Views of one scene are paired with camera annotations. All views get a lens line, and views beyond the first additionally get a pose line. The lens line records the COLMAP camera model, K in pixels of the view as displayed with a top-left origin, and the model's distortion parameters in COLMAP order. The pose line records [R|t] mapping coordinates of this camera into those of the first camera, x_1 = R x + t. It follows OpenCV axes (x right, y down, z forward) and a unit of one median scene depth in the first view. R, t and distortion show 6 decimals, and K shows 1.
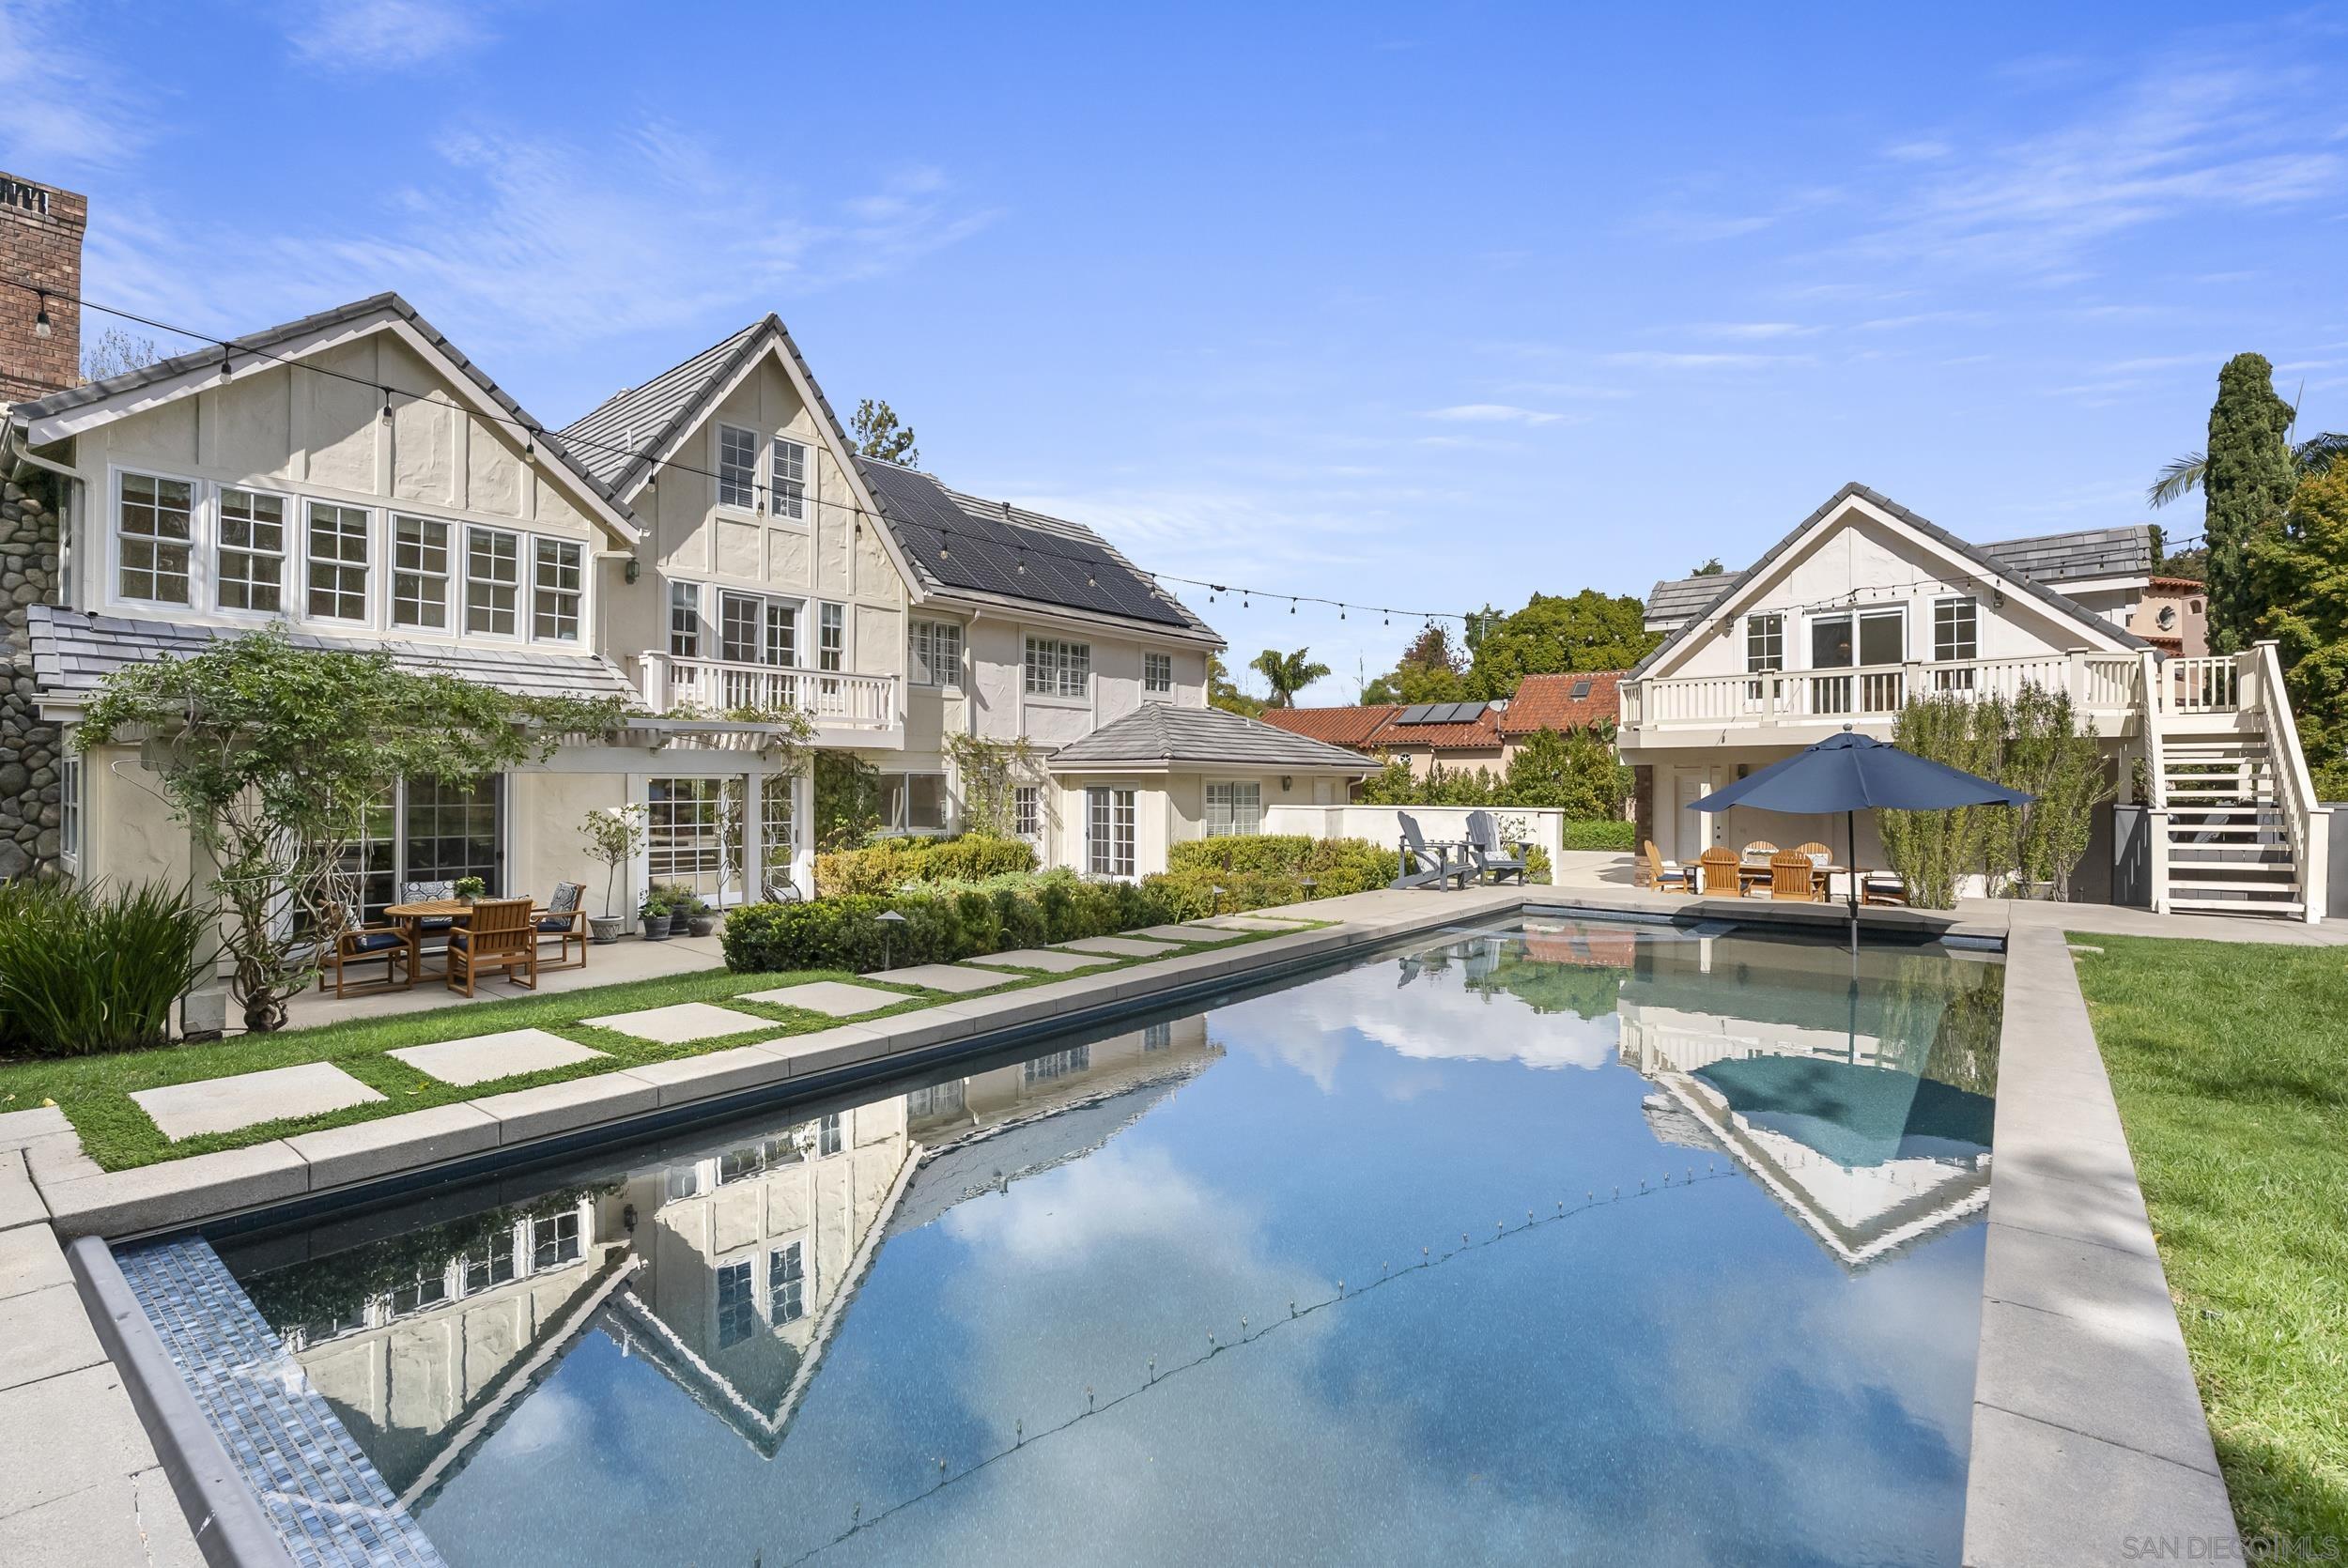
lens RADIAL K [[1068.0, 0, 1177.3], [0, 1068.0, 778.7], [0, 0, 1]] dist [-0.002362, -0.000233]
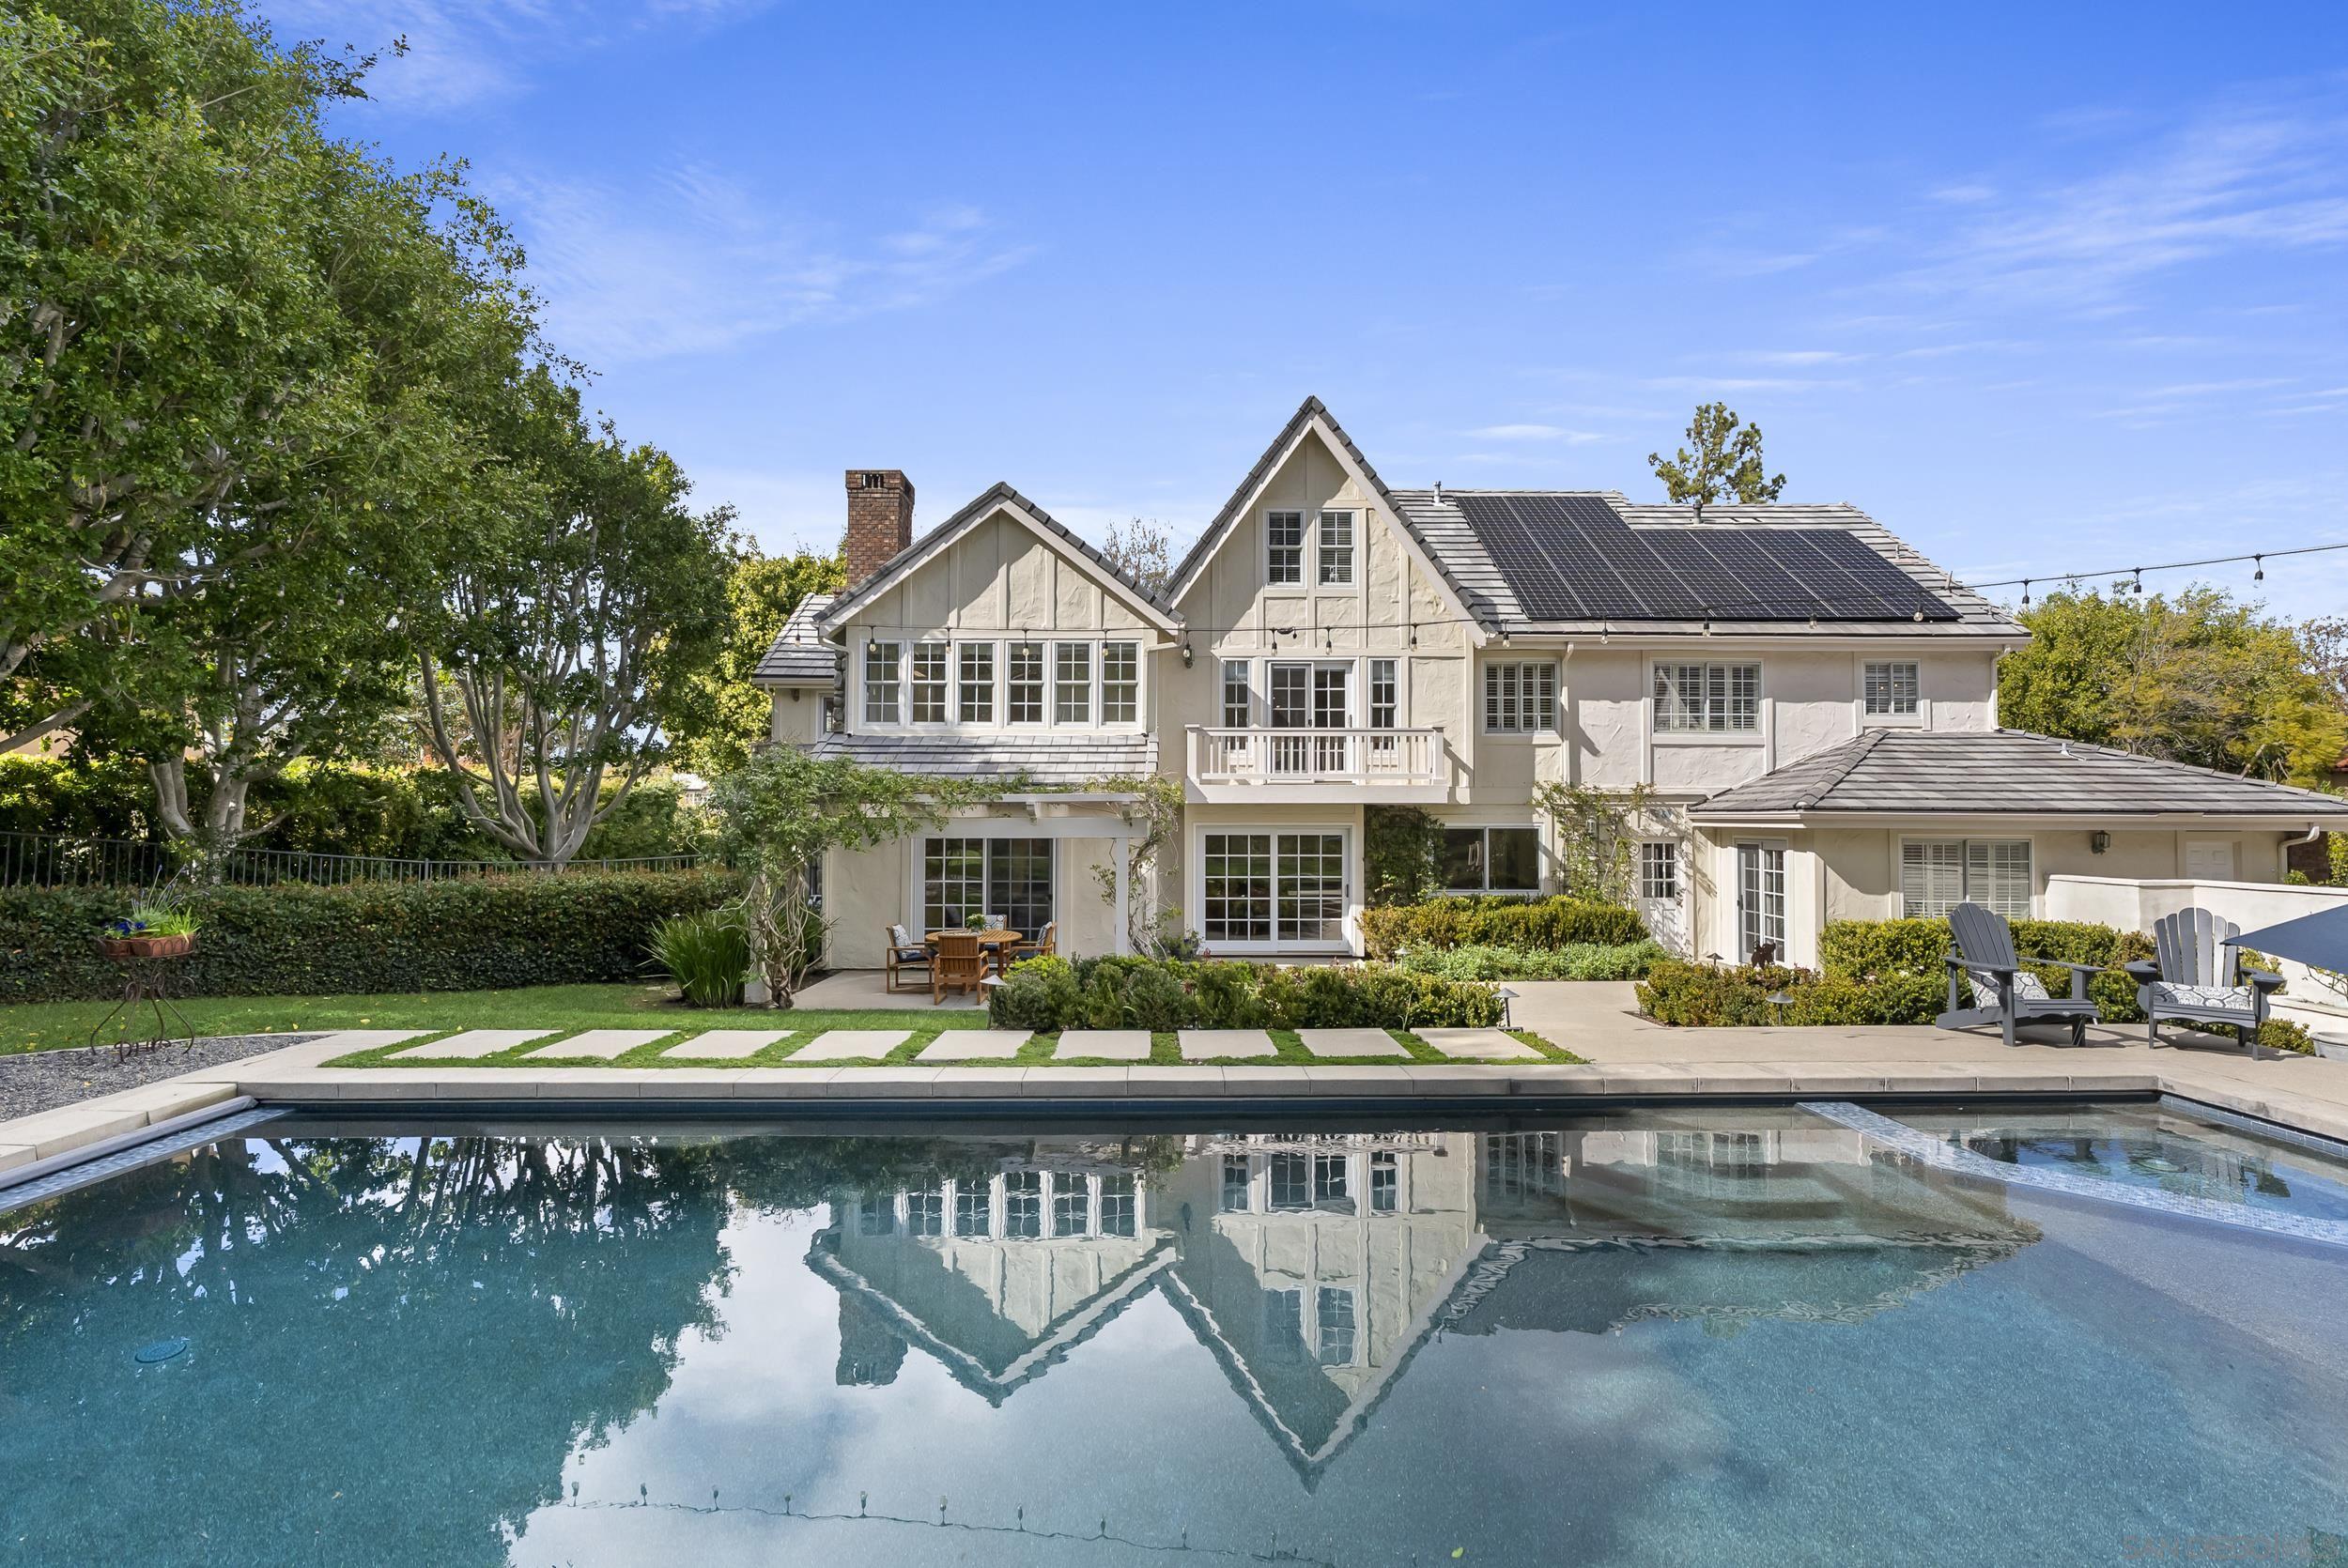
lens RADIAL K [[1075.2, 0, 1176.3], [0, 1075.2, 796.6], [0, 0, 1]] dist [-0.000650, 0.000048]
pose [[0.641967, -0.018156, -0.766517, 0.327454], [0.003405, 0.999777, -0.020830, -0.015386], [0.766725, 0.010762, 0.641886, 0.204251]]
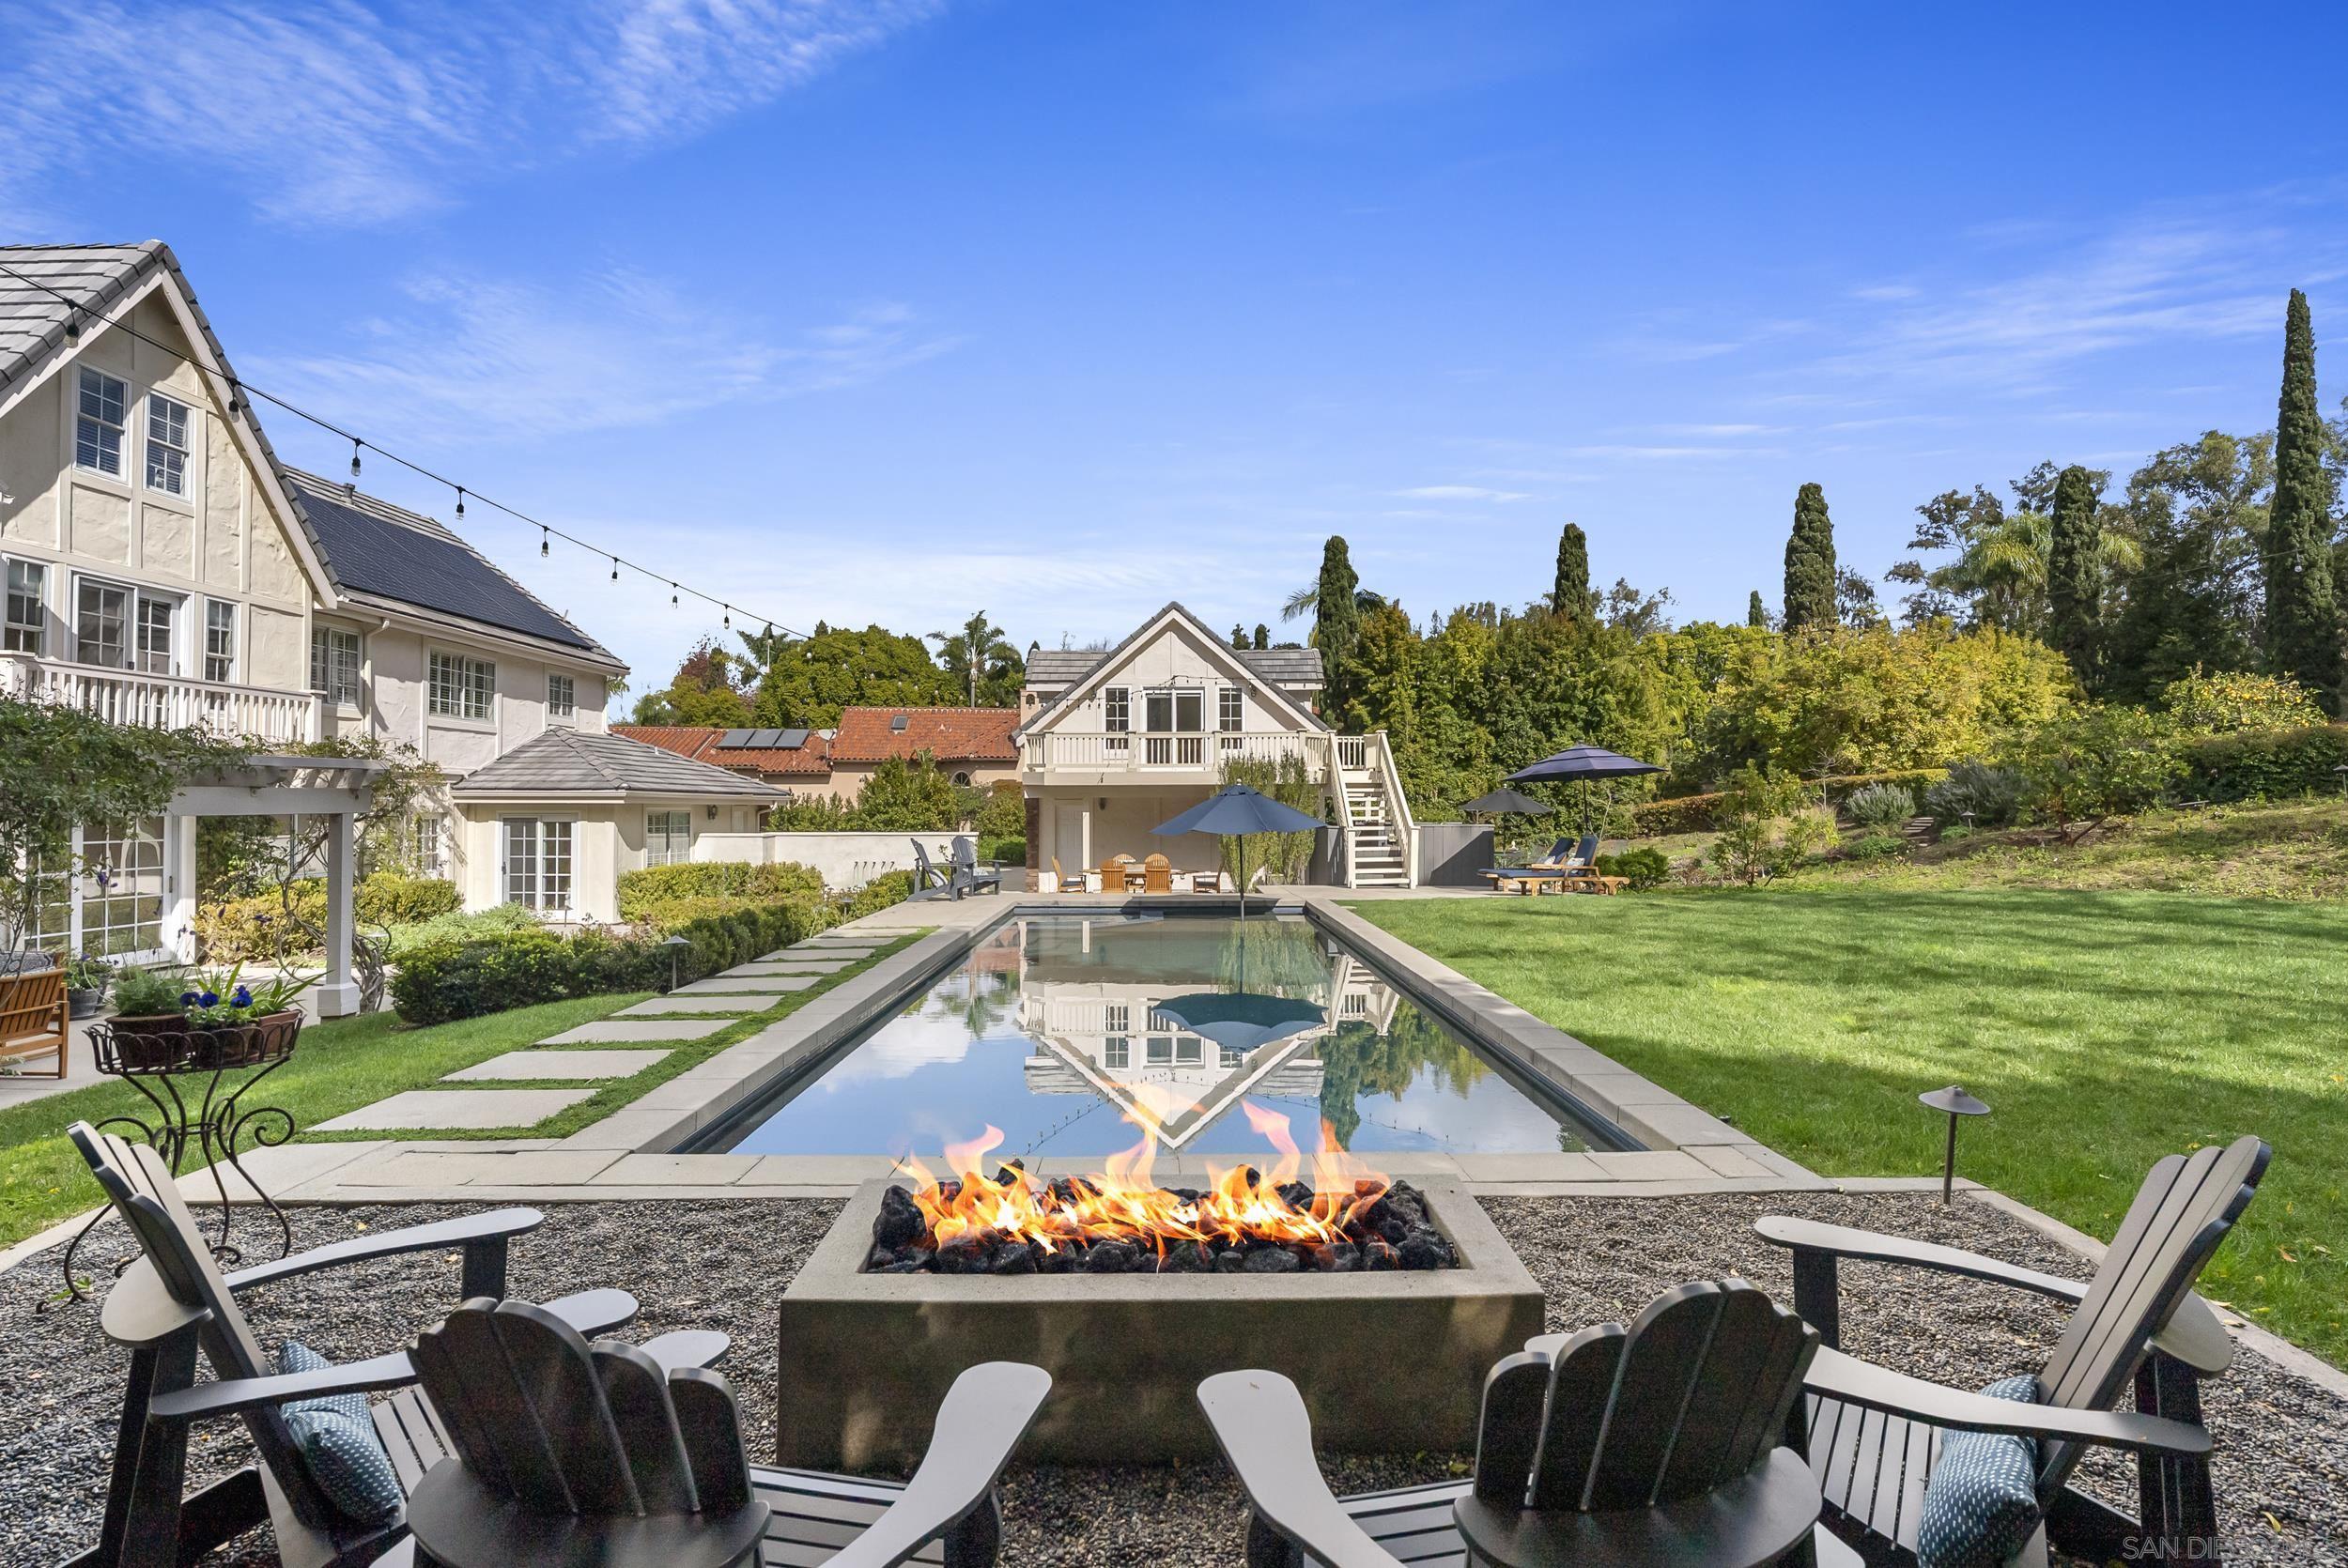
lens RADIAL K [[1068.5, 0, 1178.9], [0, 1068.5, 787.6], [0, 0, 1]] dist [-0.001020, 0.000165]
pose [[0.772706, 0.008971, 0.634700, -0.275771], [-0.002490, 0.999935, -0.011101, -0.012061], [-0.634759, 0.006997, 0.772679, -0.113046]]
